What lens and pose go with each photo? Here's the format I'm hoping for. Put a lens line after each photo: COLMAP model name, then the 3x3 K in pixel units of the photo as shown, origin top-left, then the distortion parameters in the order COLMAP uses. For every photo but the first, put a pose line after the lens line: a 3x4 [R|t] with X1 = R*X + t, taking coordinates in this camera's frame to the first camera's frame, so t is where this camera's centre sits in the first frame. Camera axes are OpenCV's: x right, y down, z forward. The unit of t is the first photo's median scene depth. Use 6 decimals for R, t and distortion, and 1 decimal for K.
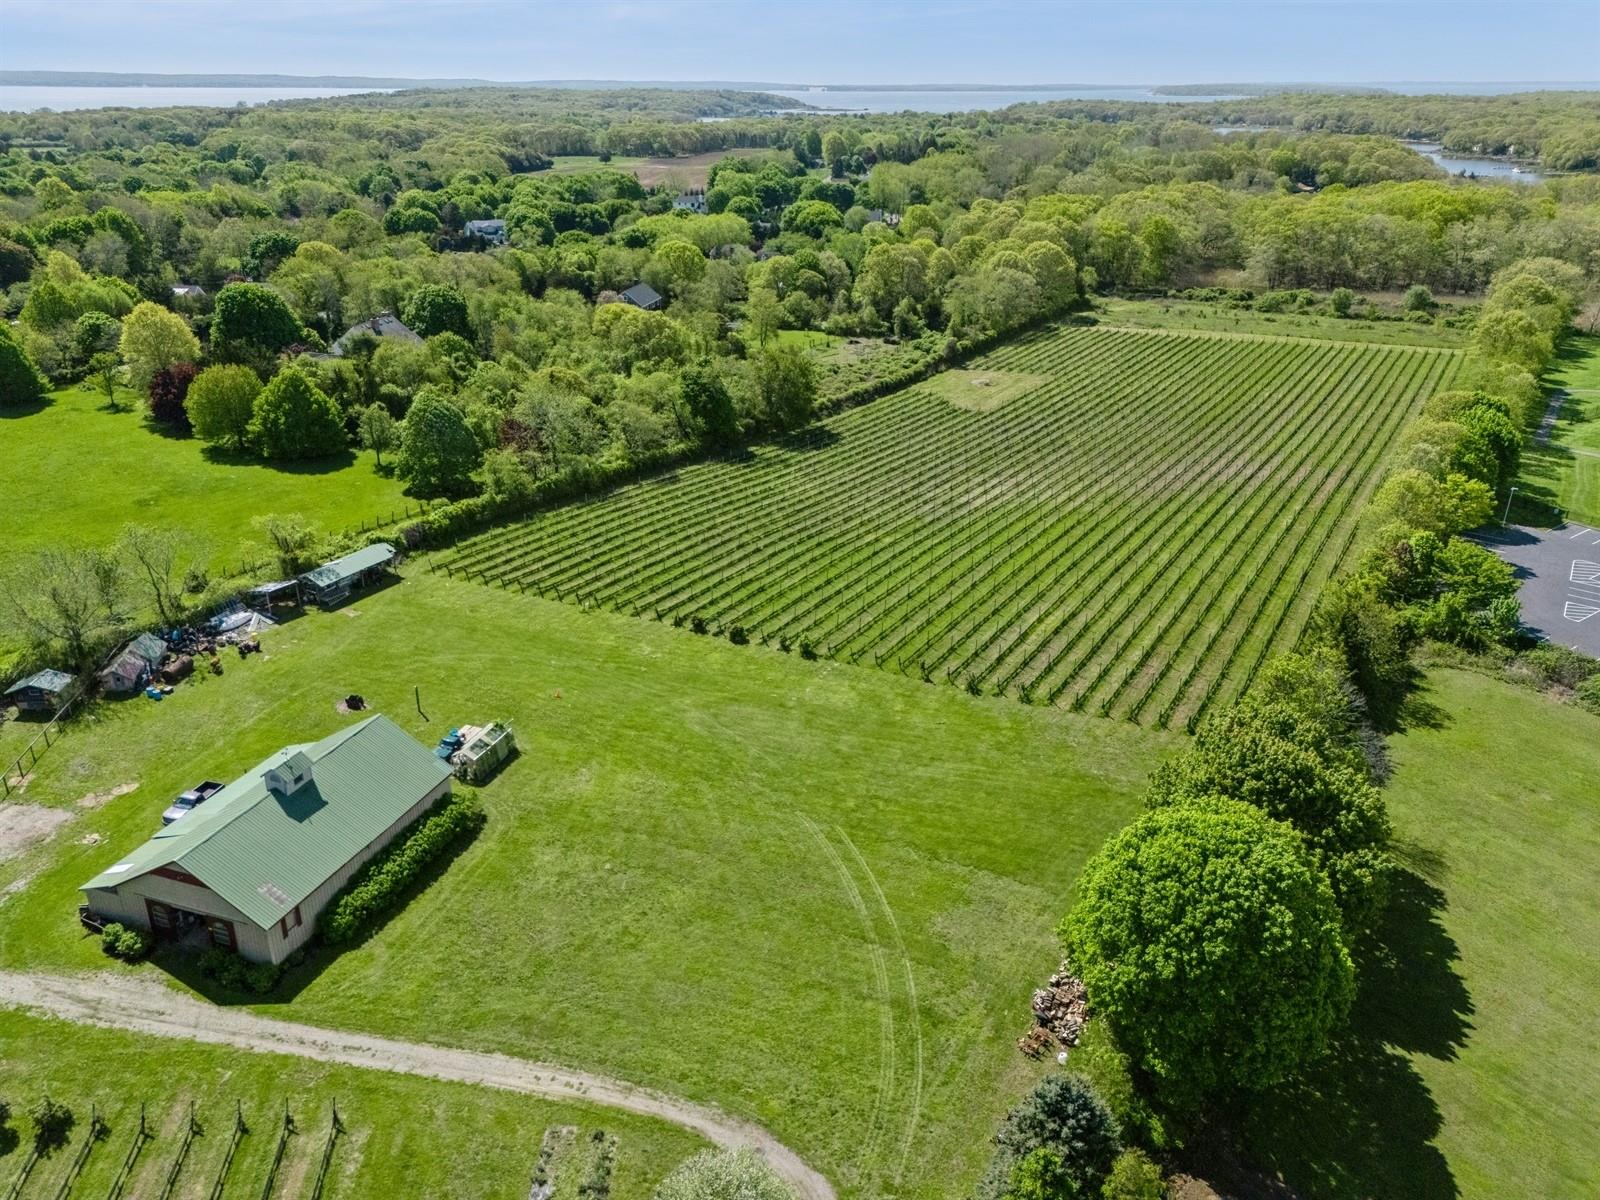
lens RADIAL K [[1138.7, 0, 797.6], [0, 1138.7, 604.8], [0, 0, 1]] dist [0.086650, -0.076889]
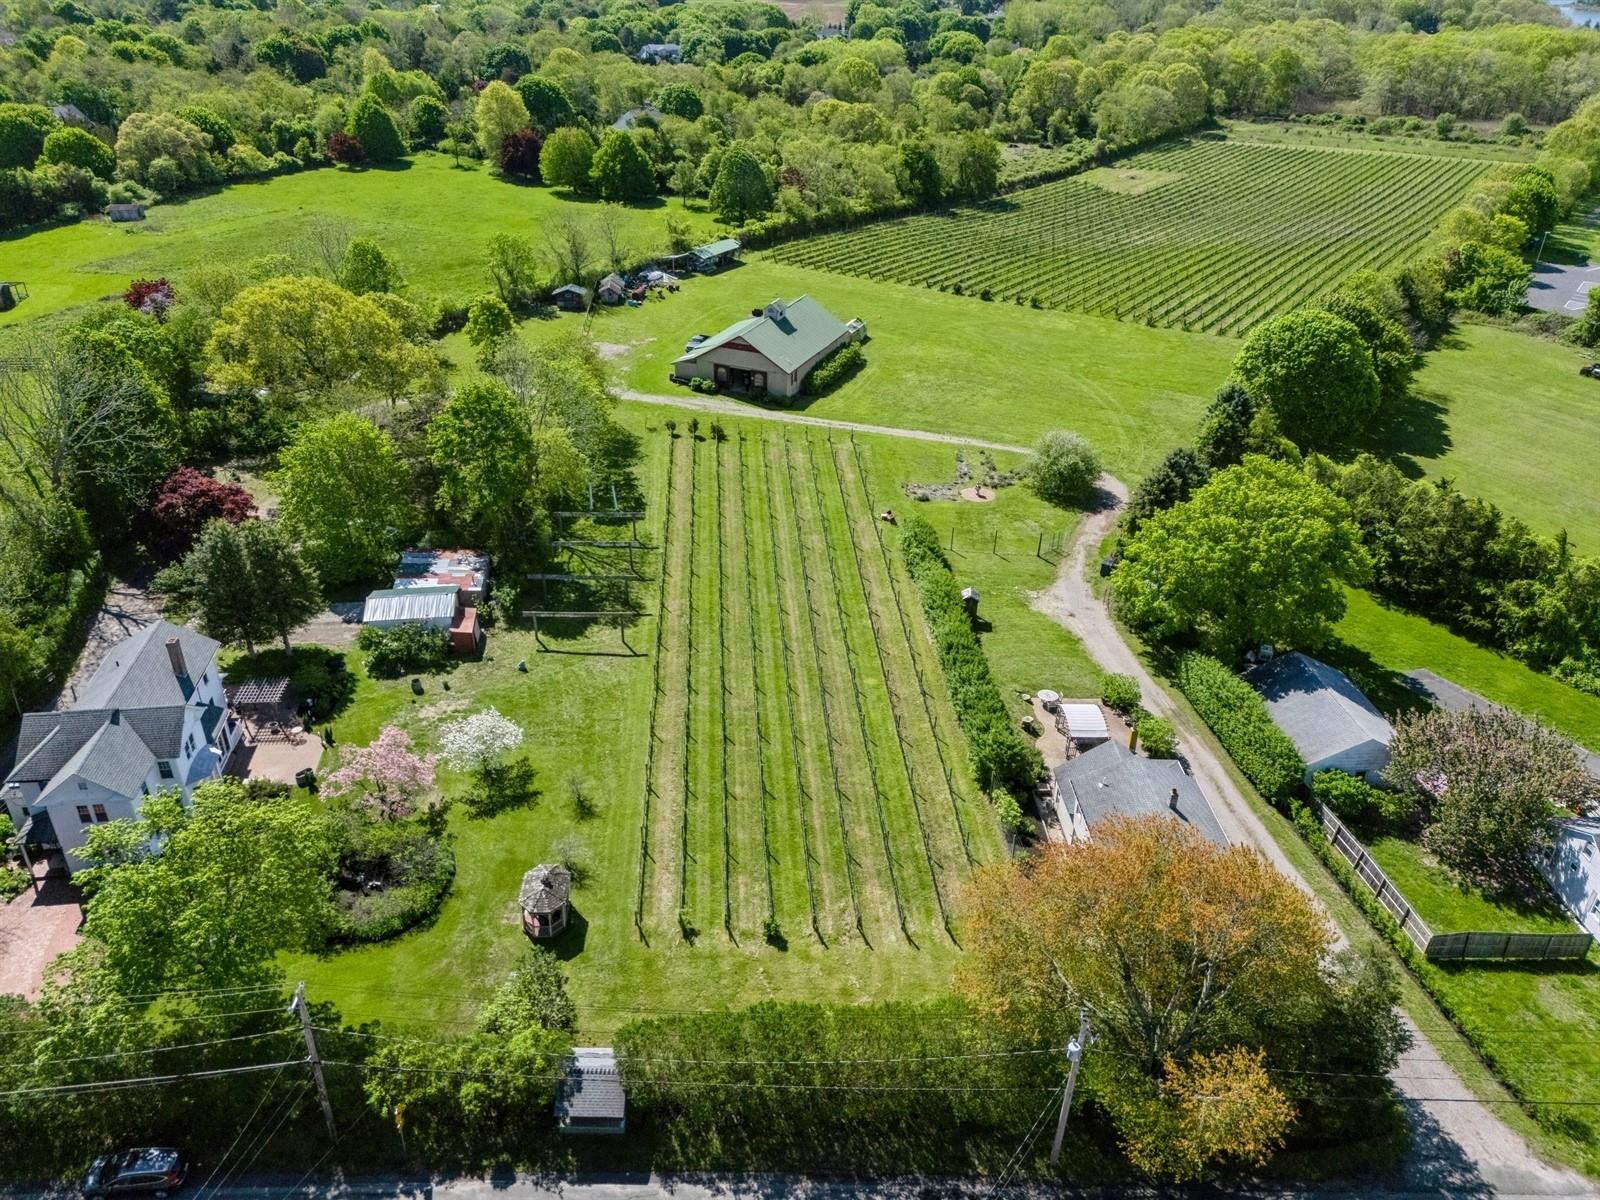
lens RADIAL K [[1166.4, 0, 811.0], [0, 1166.4, 599.5], [0, 0, 1]] dist [0.076197, -0.067358]
pose [[0.998305, 0.040733, -0.041577, -0.087533], [-0.036720, 0.994980, 0.093095, 0.124861], [0.045160, -0.091410, 0.994789, -0.245804]]
